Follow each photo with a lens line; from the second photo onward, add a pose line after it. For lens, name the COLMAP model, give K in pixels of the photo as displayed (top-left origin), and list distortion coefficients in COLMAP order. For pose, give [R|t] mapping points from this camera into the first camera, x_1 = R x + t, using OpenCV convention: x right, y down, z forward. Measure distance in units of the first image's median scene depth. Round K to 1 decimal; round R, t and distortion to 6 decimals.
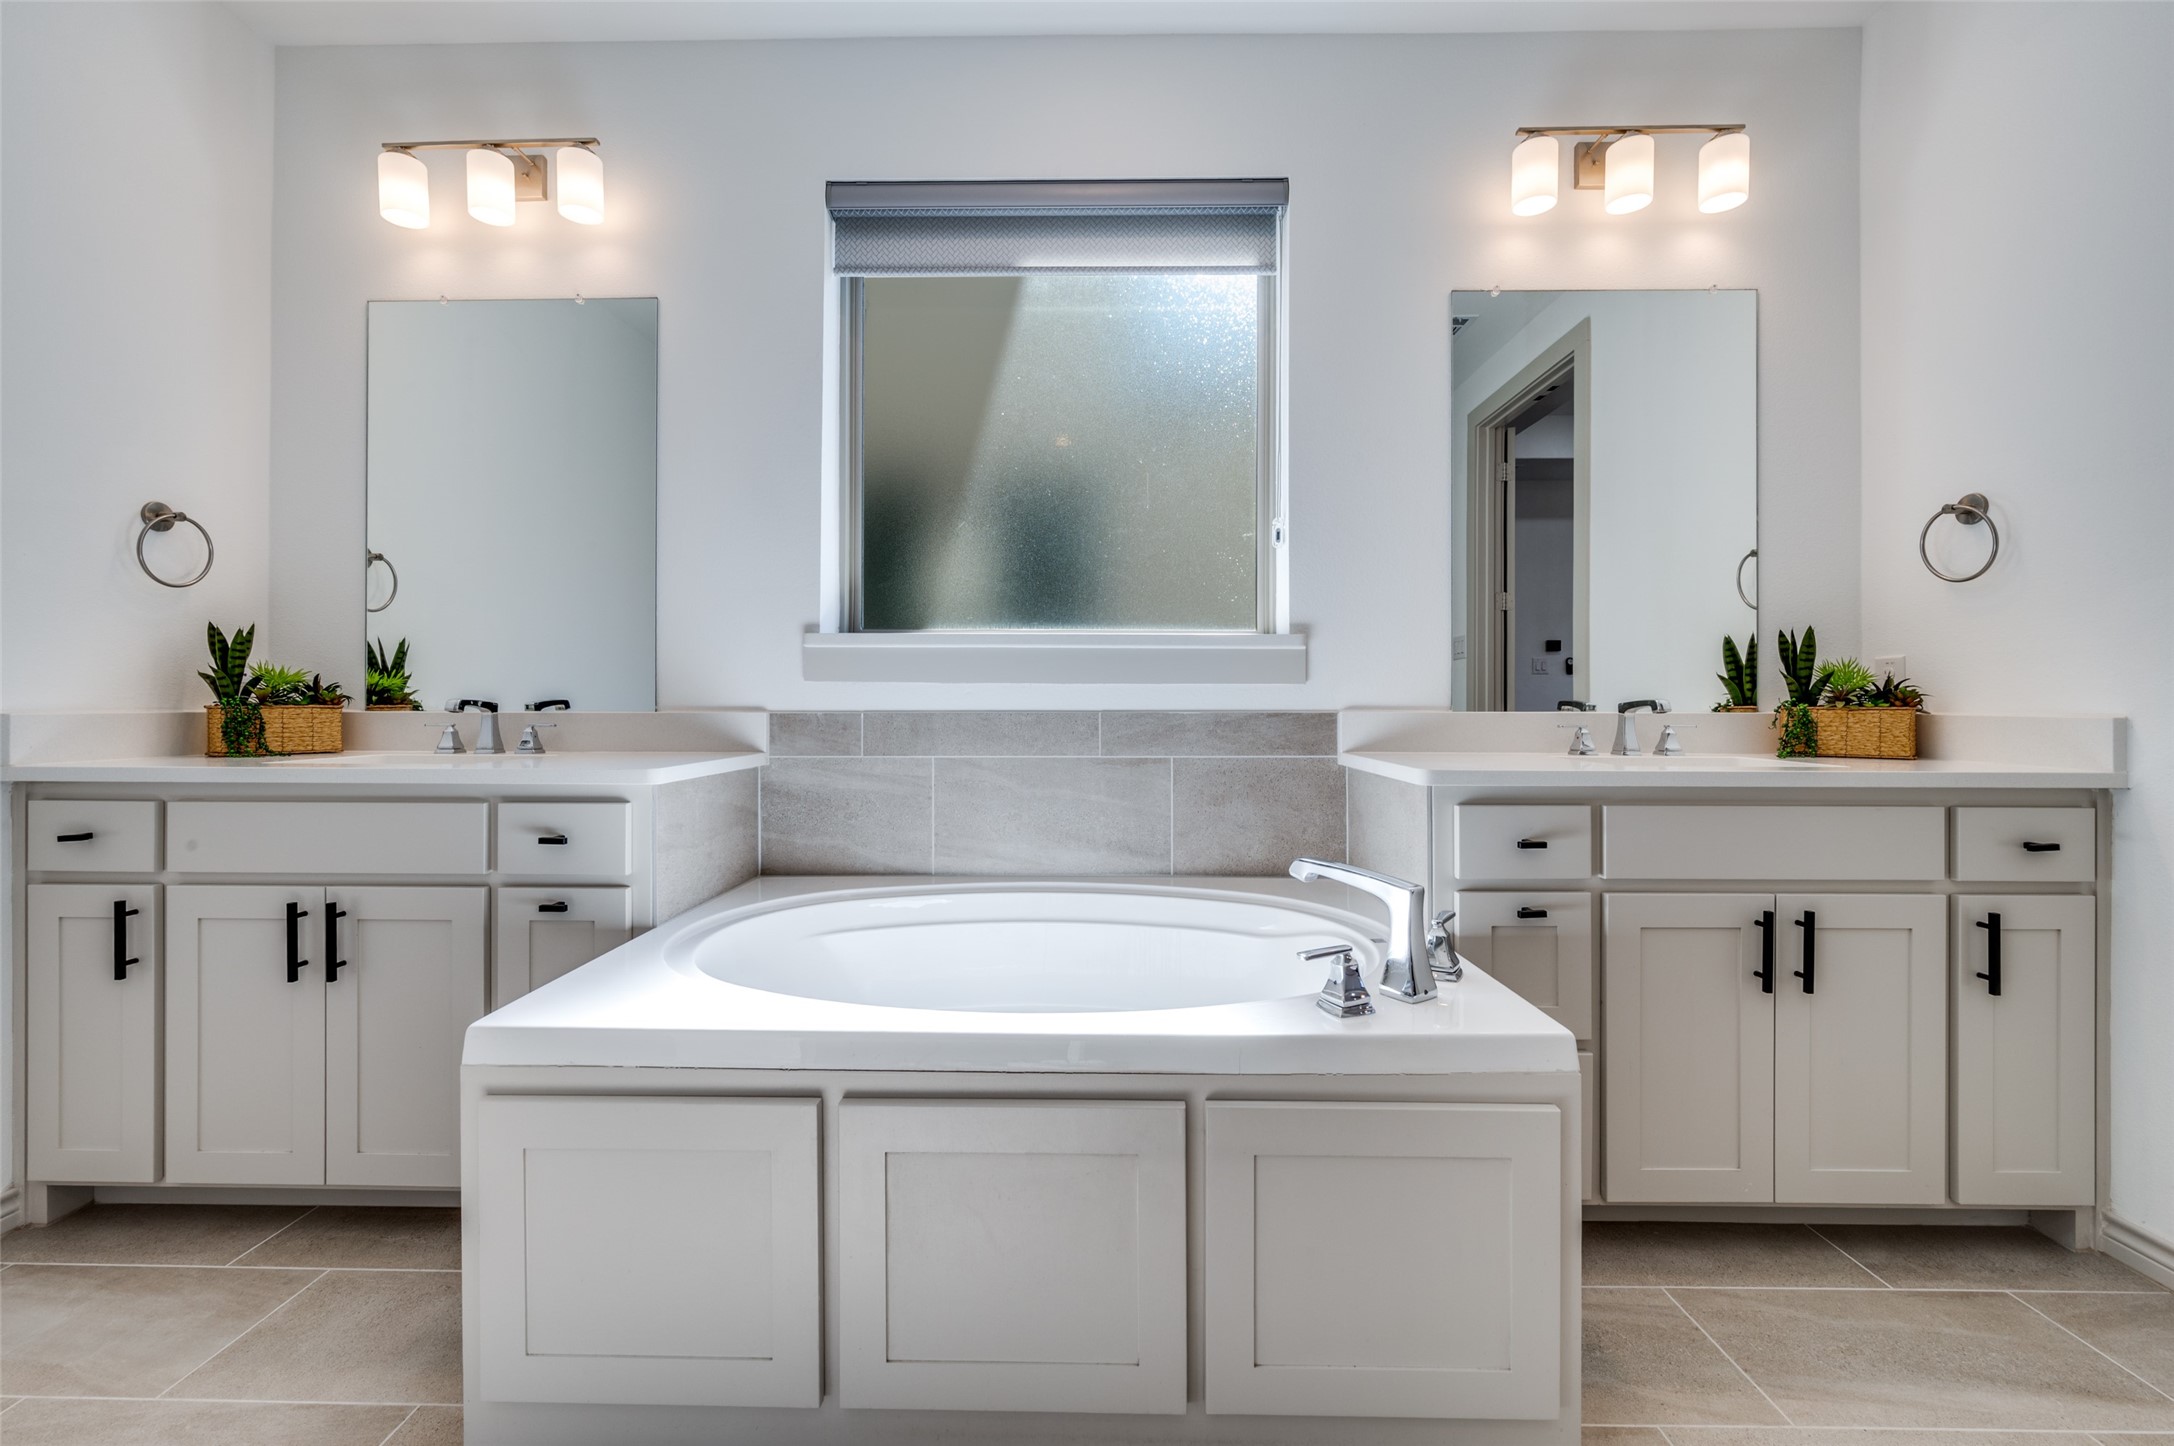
lens RADIAL K [[886.9, 0, 1082.6], [0, 886.9, 711.5], [0, 0, 1]] dist [0.000897, 0.000209]
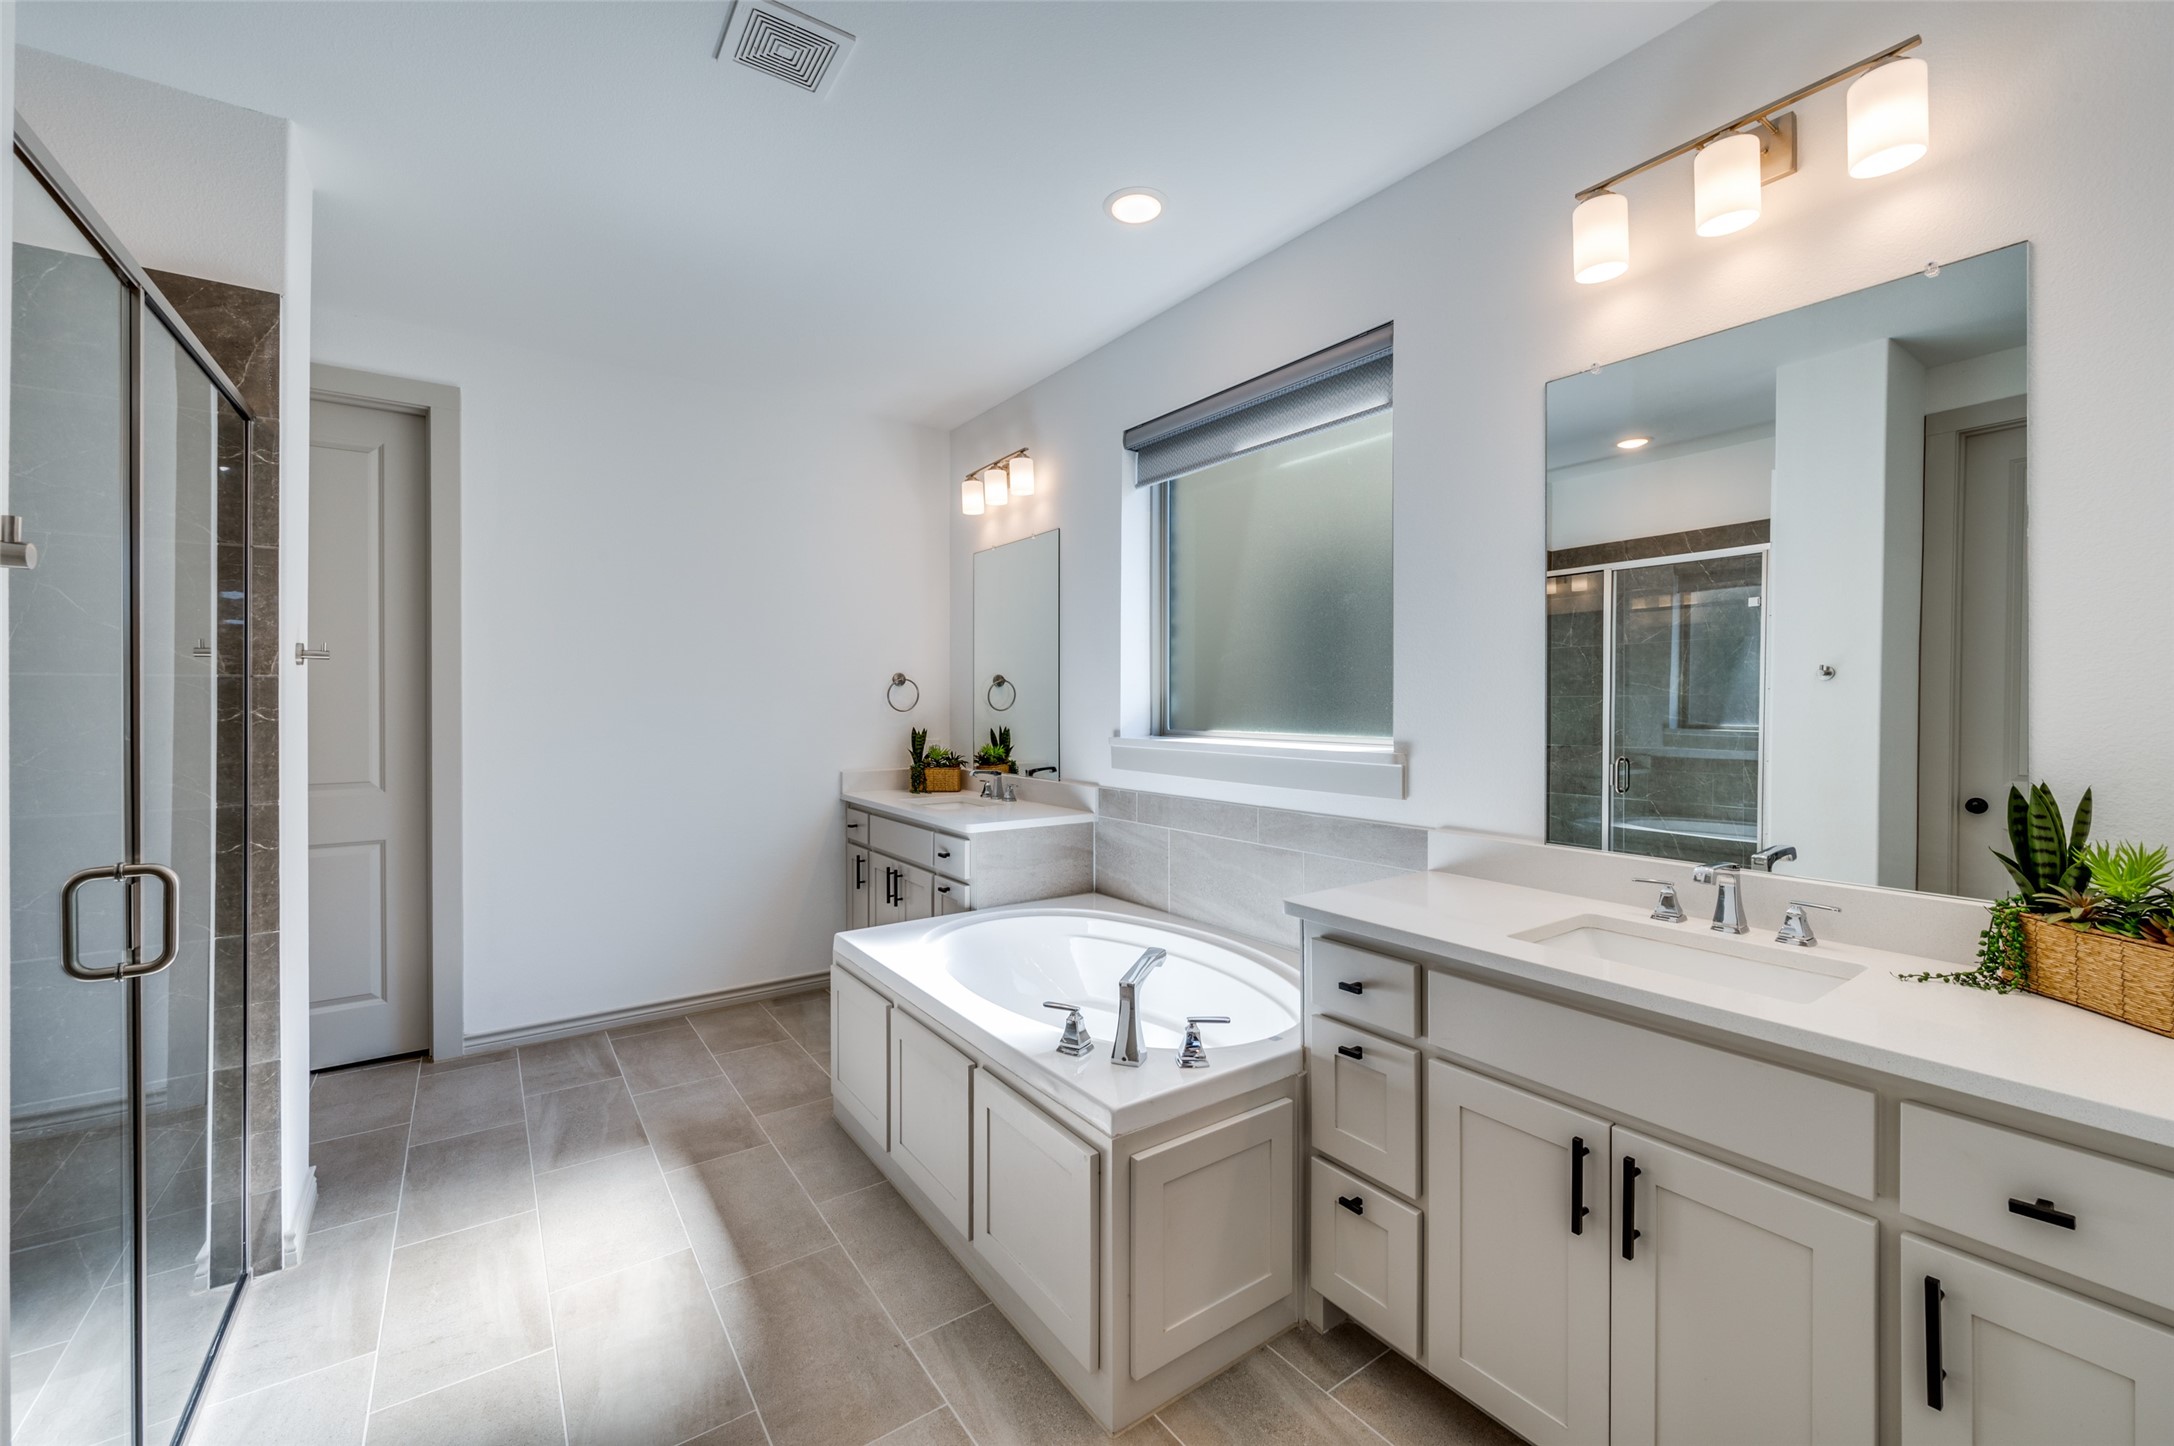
lens RADIAL K [[886.9, 0, 1103.1], [0, 886.9, 709.6], [0, 0, 1]] dist [0.000897, 0.000209]
pose [[0.598690, 0.008337, -0.800937, 0.883002], [-0.007829, 0.999959, 0.004557, -0.140646], [0.800942, 0.003542, 0.598731, 0.089398]]
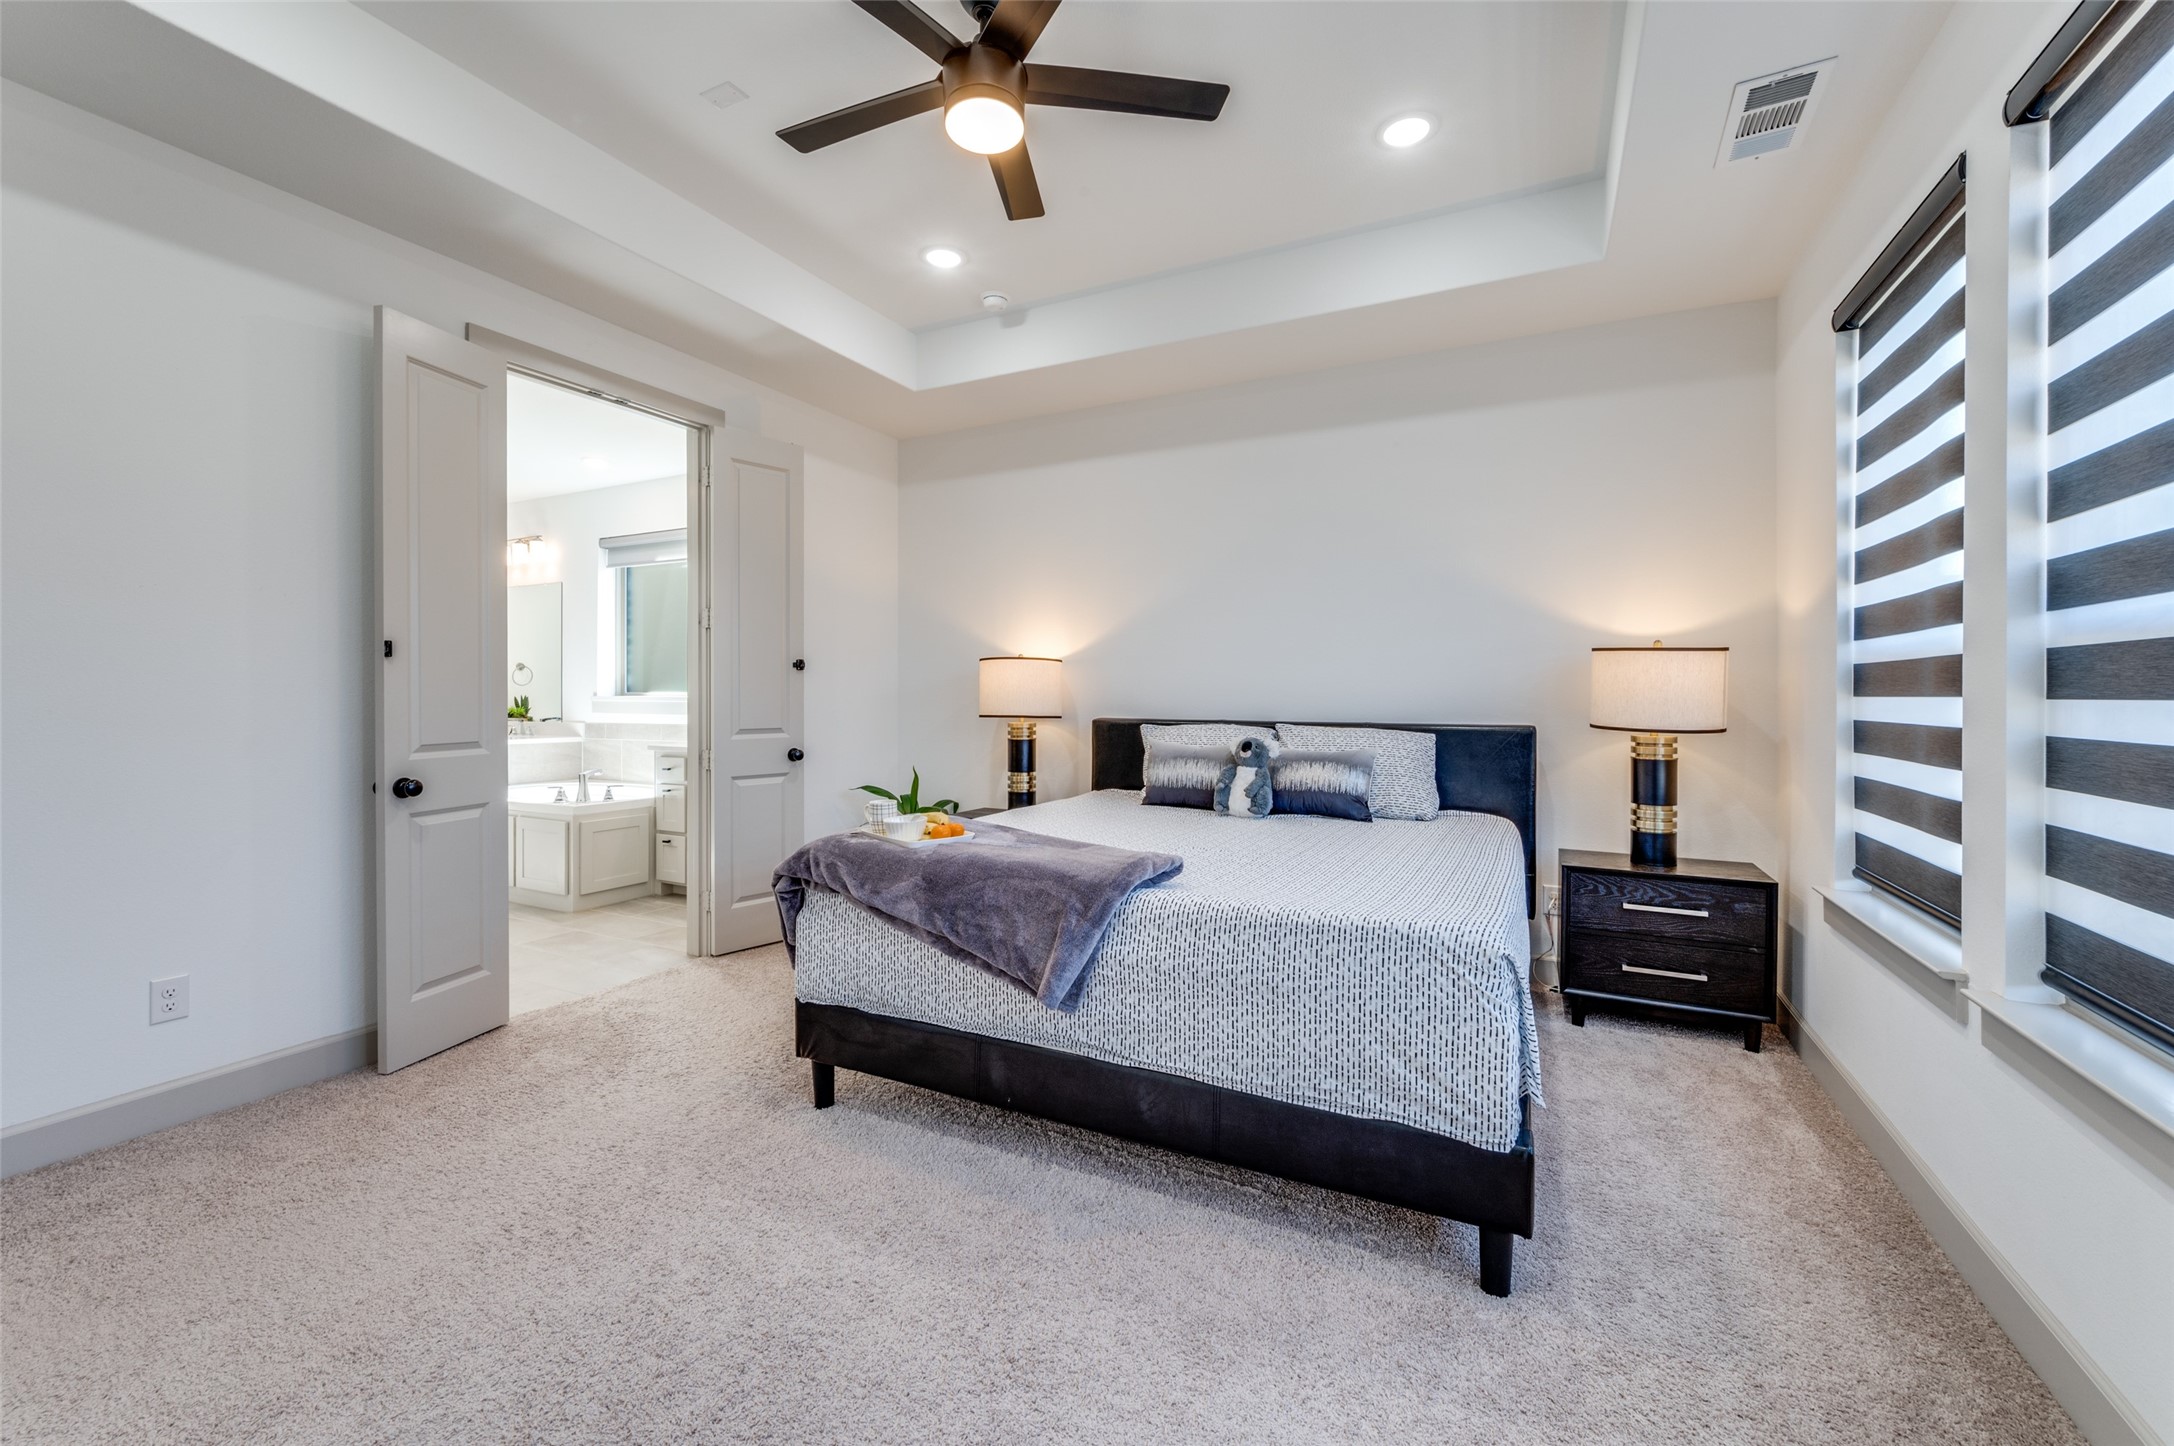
lens RADIAL K [[886.9, 0, 1078.7], [0, 886.9, 700.0], [0, 0, 1]] dist [0.000897, 0.000209]
pose [[0.891333, 0.005469, -0.453317, 2.419792], [-0.008650, 0.999950, -0.004944, -0.073821], [0.453267, 0.008328, 0.891336, -0.862068]]
